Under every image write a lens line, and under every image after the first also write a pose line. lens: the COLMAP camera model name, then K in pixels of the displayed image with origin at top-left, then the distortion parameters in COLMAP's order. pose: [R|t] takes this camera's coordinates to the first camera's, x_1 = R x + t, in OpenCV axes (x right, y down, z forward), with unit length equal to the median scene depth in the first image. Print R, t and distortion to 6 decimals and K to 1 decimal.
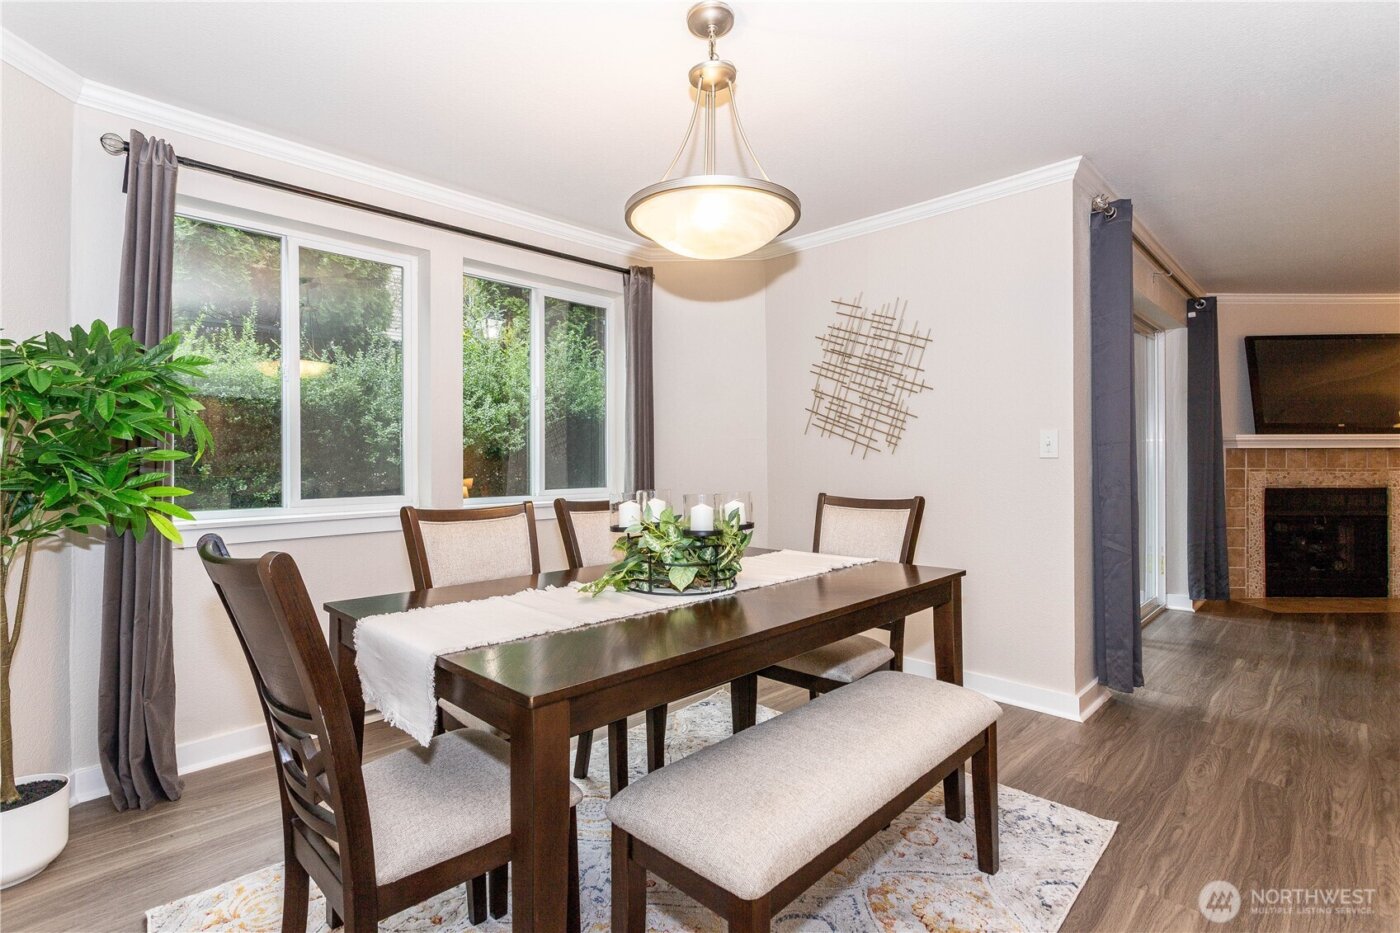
lens RADIAL K [[664.6, 0, 697.0], [0, 664.6, 455.0], [0, 0, 1]] dist [0.002588, 0.001616]
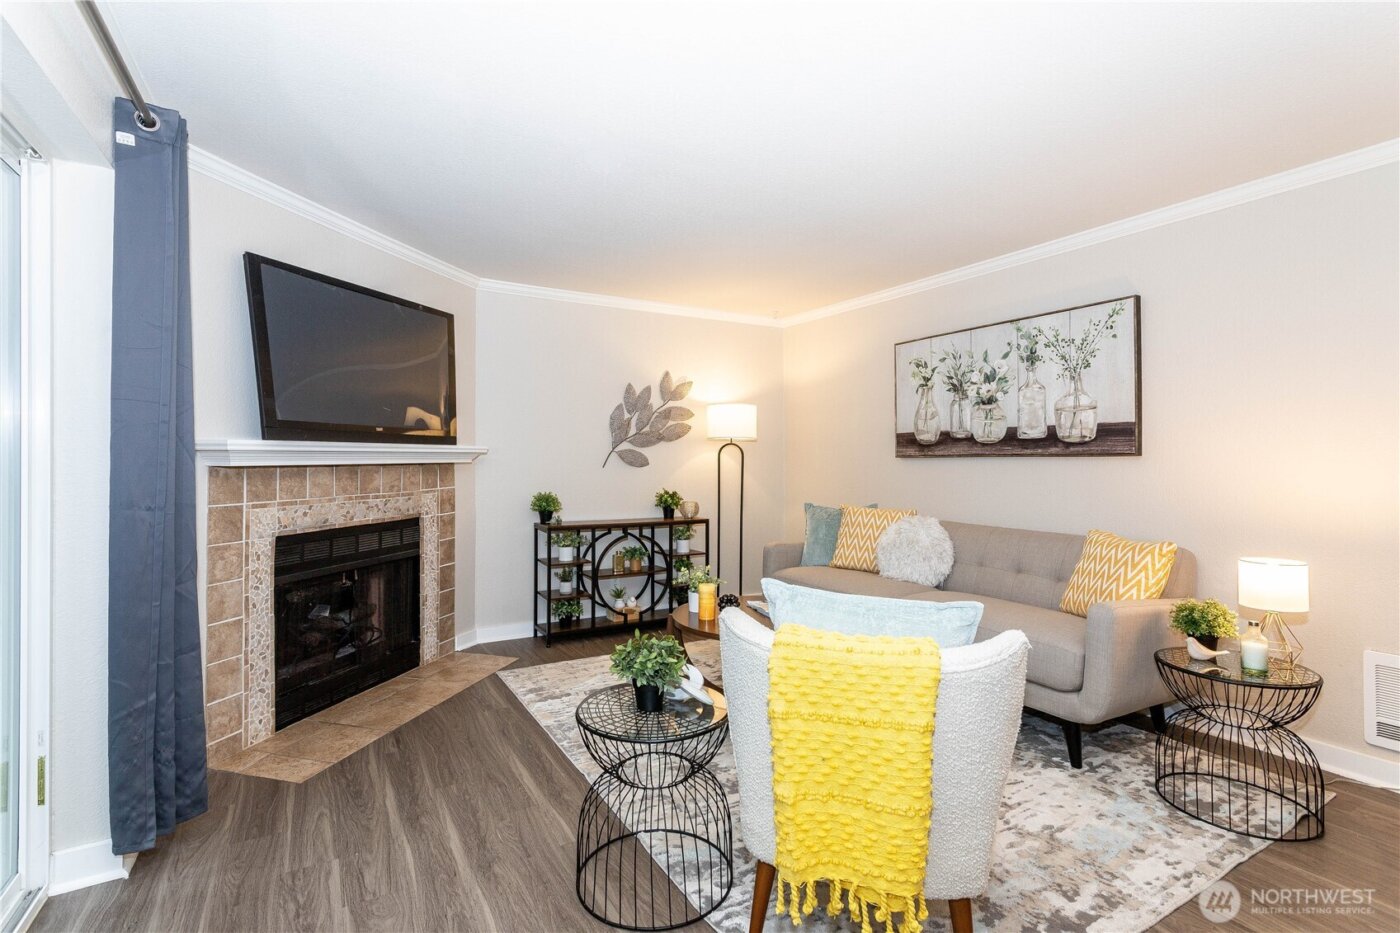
lens RADIAL K [[664.6, 0, 697.0], [0, 664.6, 455.0], [0, 0, 1]] dist [0.002588, 0.001616]
pose [[0.269448, 0.003683, 0.963008, 0.407810], [-0.006968, 0.999974, -0.001875, -0.020713], [-0.962990, -0.006206, 0.269466, 0.508041]]
